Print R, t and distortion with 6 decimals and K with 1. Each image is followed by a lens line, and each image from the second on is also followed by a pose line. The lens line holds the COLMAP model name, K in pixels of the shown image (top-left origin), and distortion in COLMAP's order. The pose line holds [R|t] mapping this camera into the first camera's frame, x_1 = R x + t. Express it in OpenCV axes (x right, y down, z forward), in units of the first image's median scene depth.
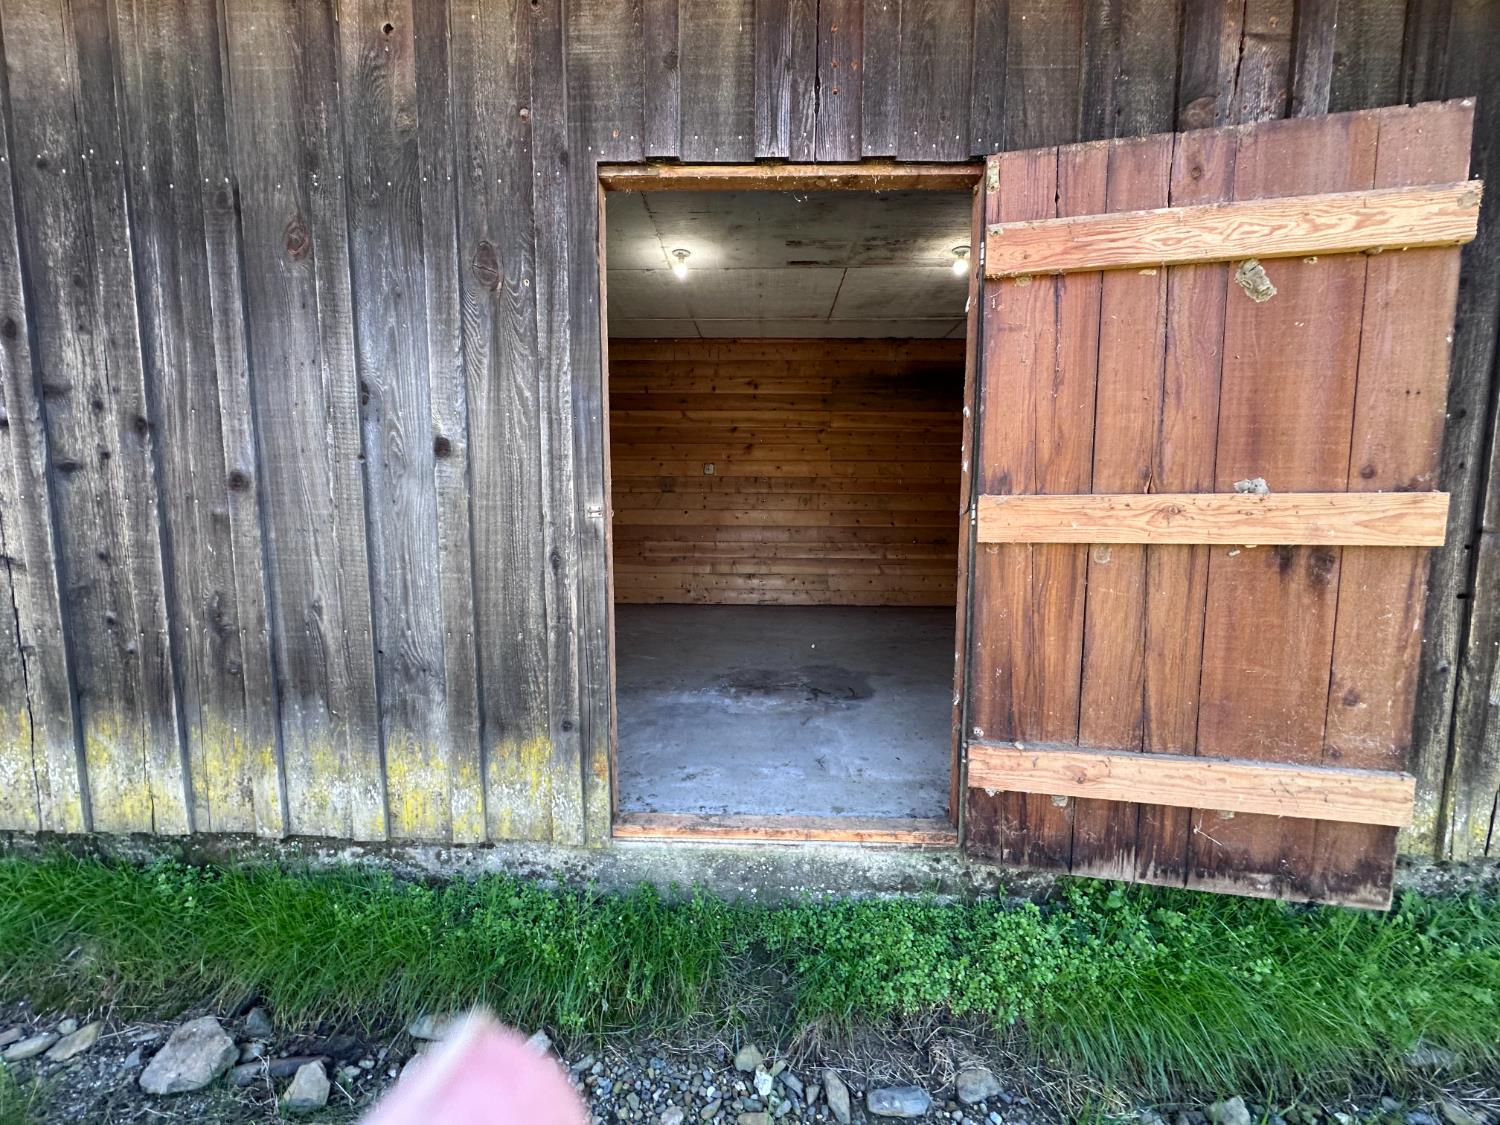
lens RADIAL K [[597.9, 0, 753.0], [0, 597.9, 563.1], [0, 0, 1]] dist [-0.005720, 0.001433]
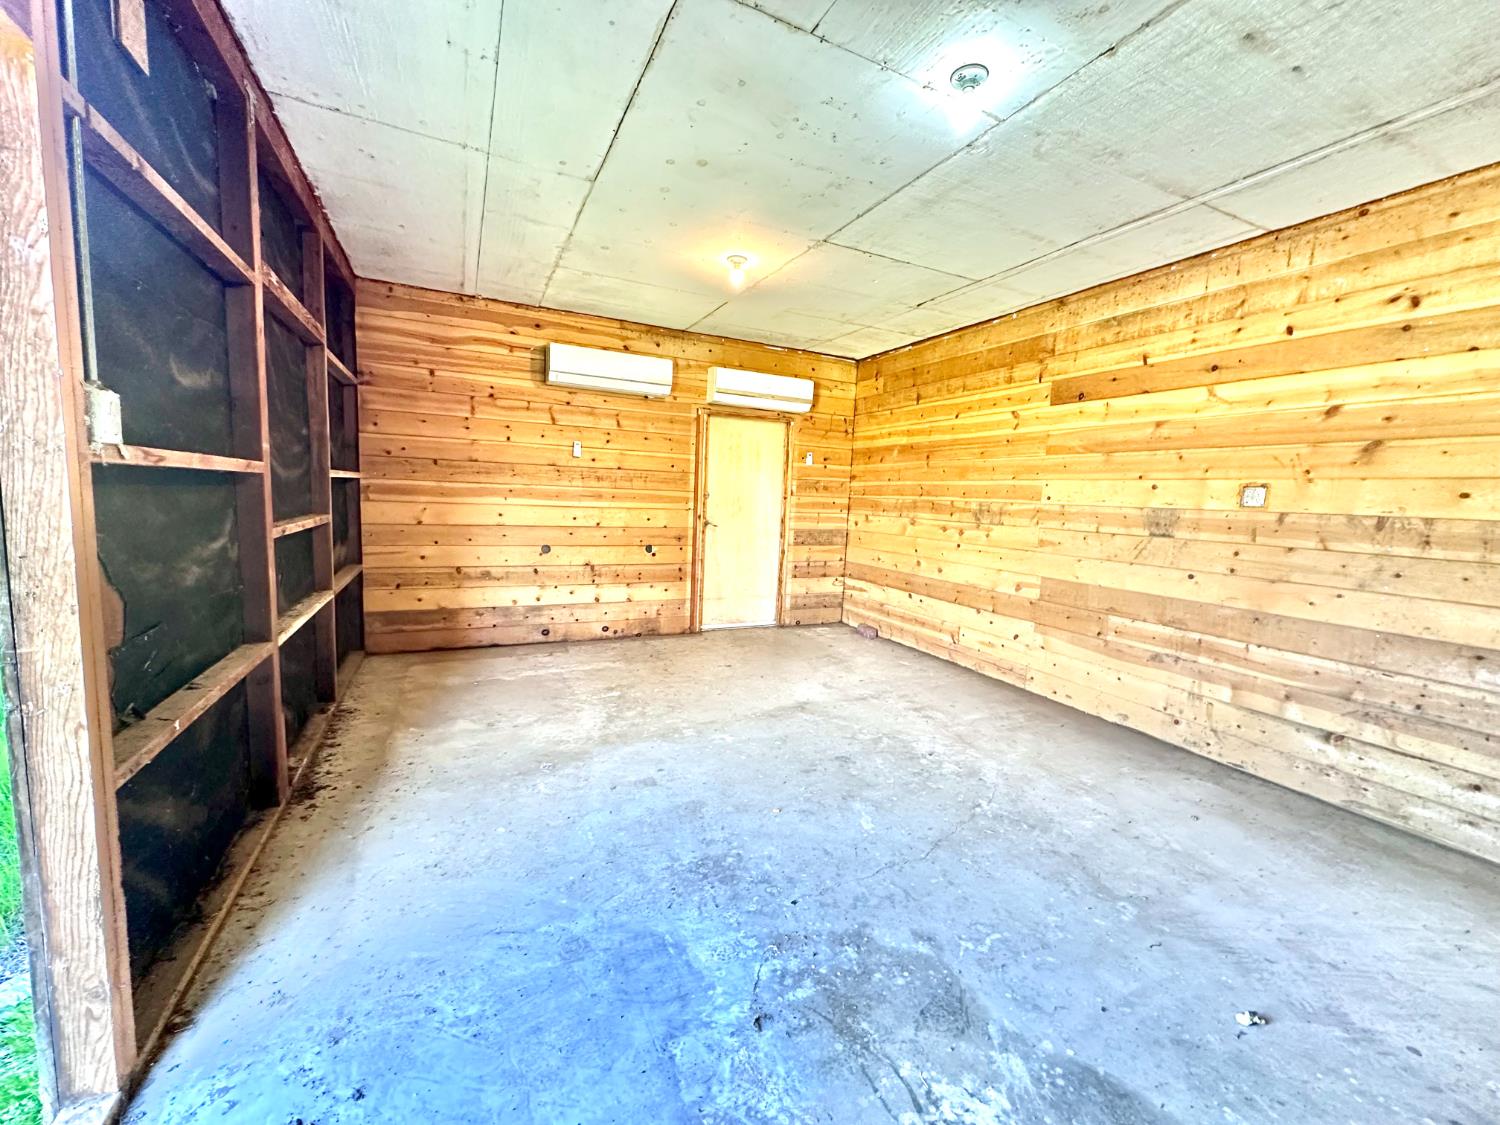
lens RADIAL K [[597.9, 0, 748.2], [0, 597.9, 561.4], [0, 0, 1]] dist [-0.005720, 0.001433]
pose [[0.447413, 0.111903, -0.887299, 0.183253], [-0.124173, 0.990304, 0.062281, -0.083117], [0.885665, 0.082313, 0.456970, 0.407199]]
